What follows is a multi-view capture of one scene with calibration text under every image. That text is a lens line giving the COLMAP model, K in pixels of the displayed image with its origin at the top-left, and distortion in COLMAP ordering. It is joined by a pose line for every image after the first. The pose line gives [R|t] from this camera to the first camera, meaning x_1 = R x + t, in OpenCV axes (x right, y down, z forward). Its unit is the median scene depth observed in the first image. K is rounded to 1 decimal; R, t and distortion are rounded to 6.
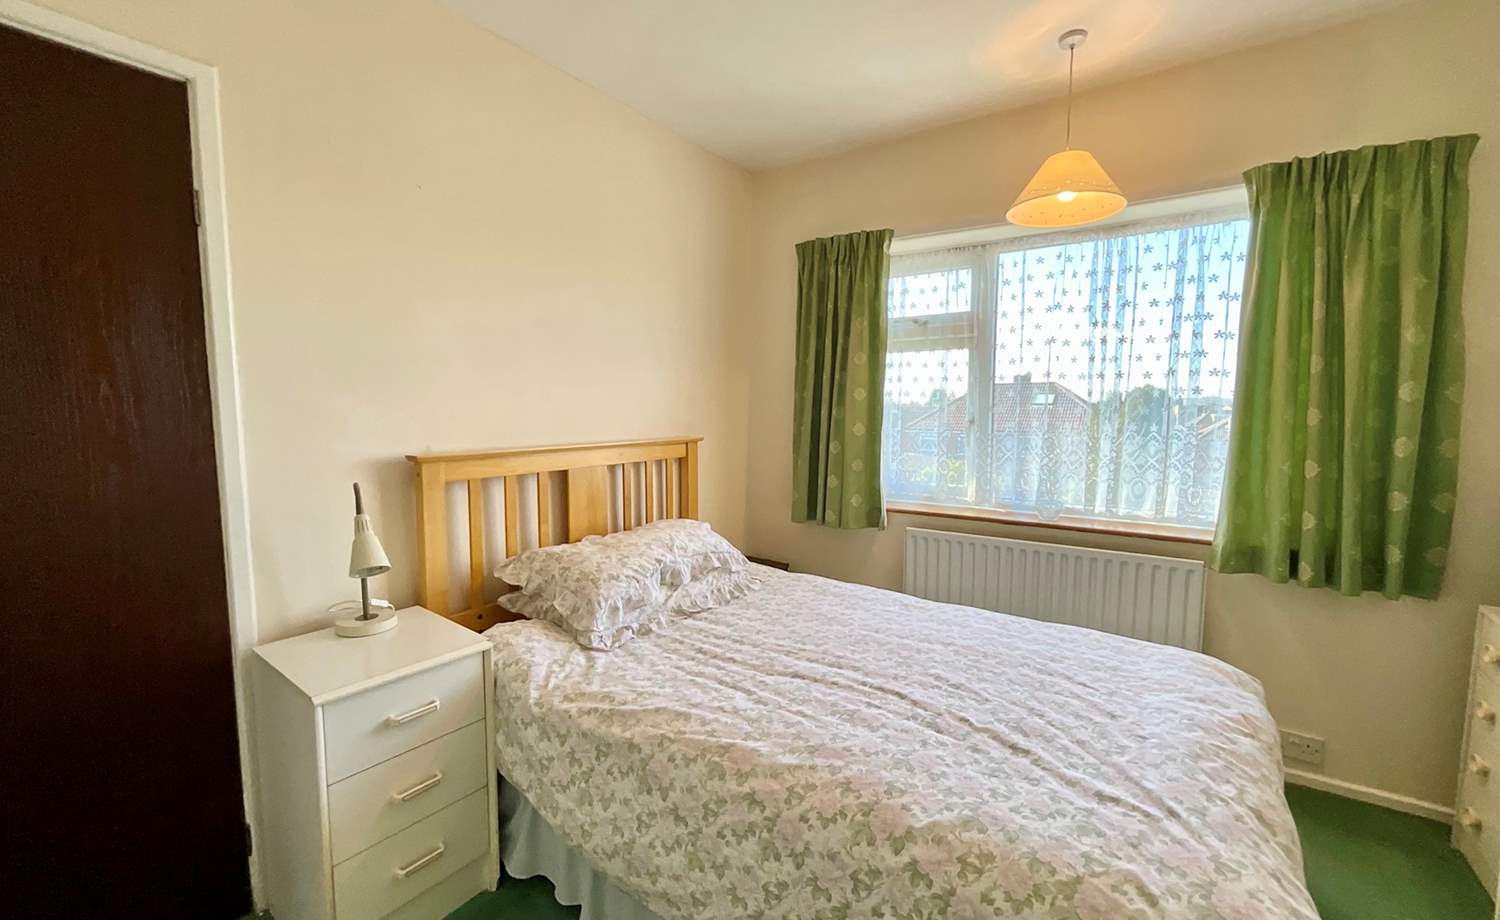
lens RADIAL K [[610.7, 0, 748.3], [0, 610.7, 458.3], [0, 0, 1]] dist [-0.015073, 0.013219]
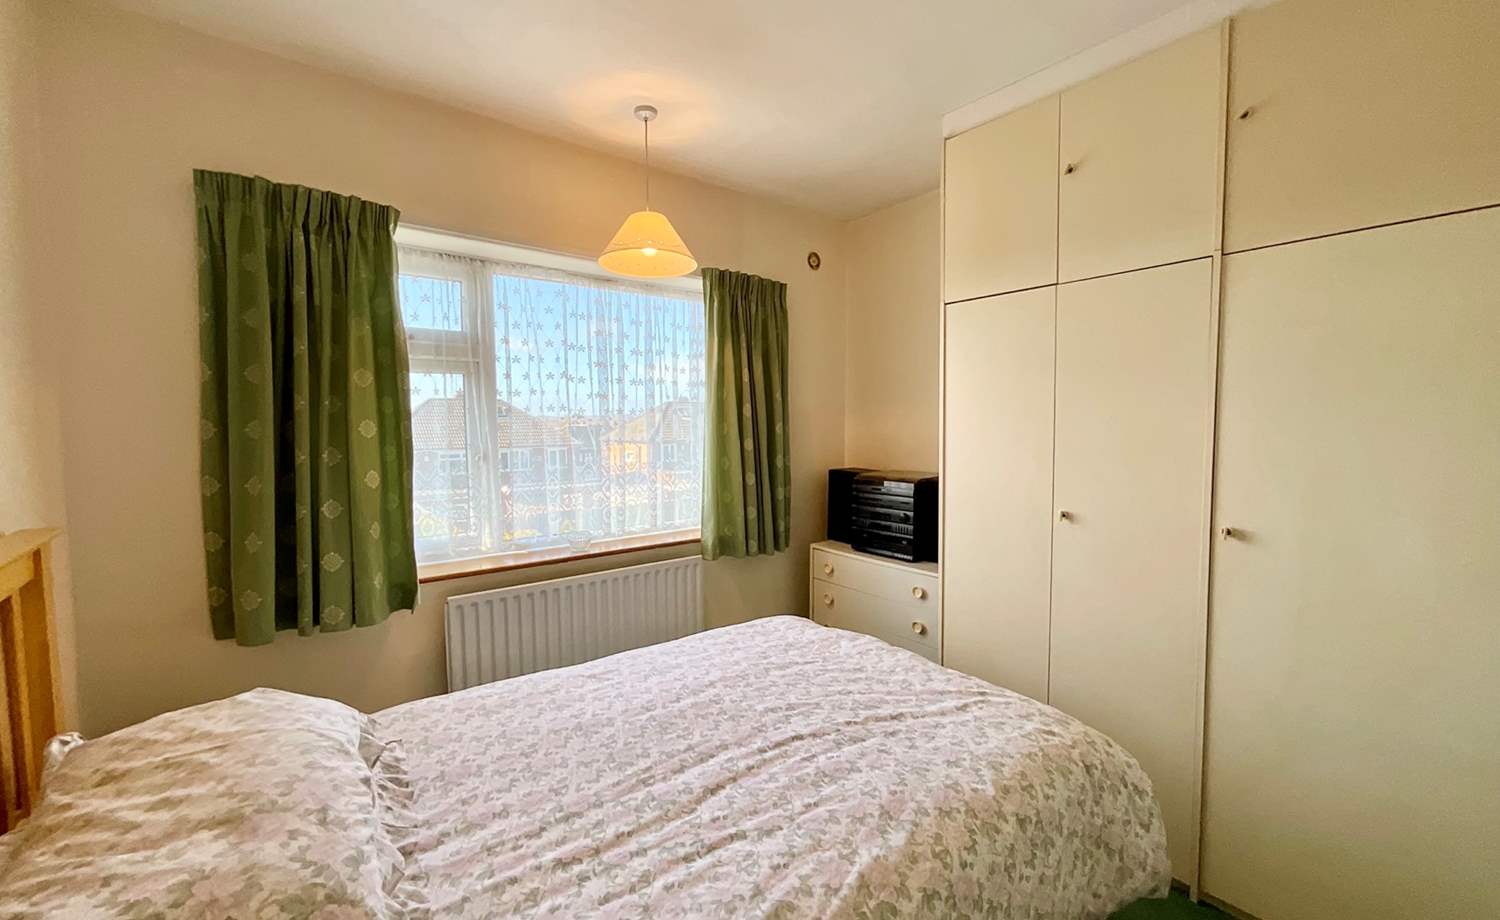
lens RADIAL K [[610.7, 0, 748.3], [0, 610.7, 458.3], [0, 0, 1]] dist [-0.015073, 0.013219]
pose [[0.287366, -0.057508, 0.956093, -0.650695], [0.088472, 0.995522, 0.033288, -0.101934], [-0.953726, 0.075022, 0.291167, 0.688162]]
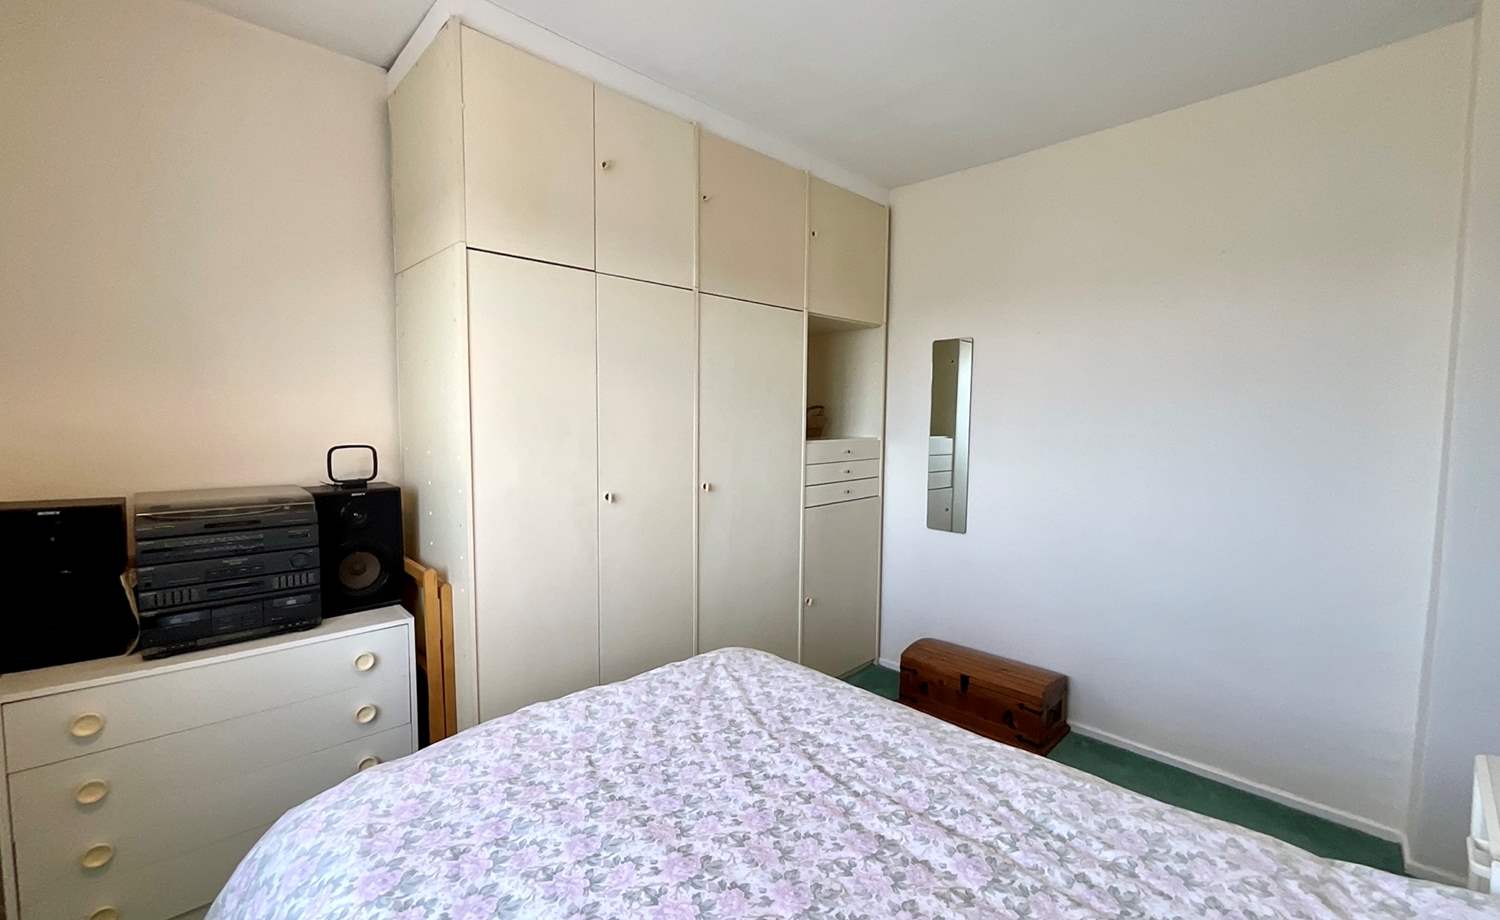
lens RADIAL K [[610.7, 0, 748.3], [0, 610.7, 458.3], [0, 0, 1]] dist [-0.015073, 0.013219]
pose [[-0.981327, -0.018679, 0.191438, 0.176881], [0.010744, 0.988396, 0.151518, -0.165493], [-0.192047, 0.150746, -0.969739, 1.646679]]
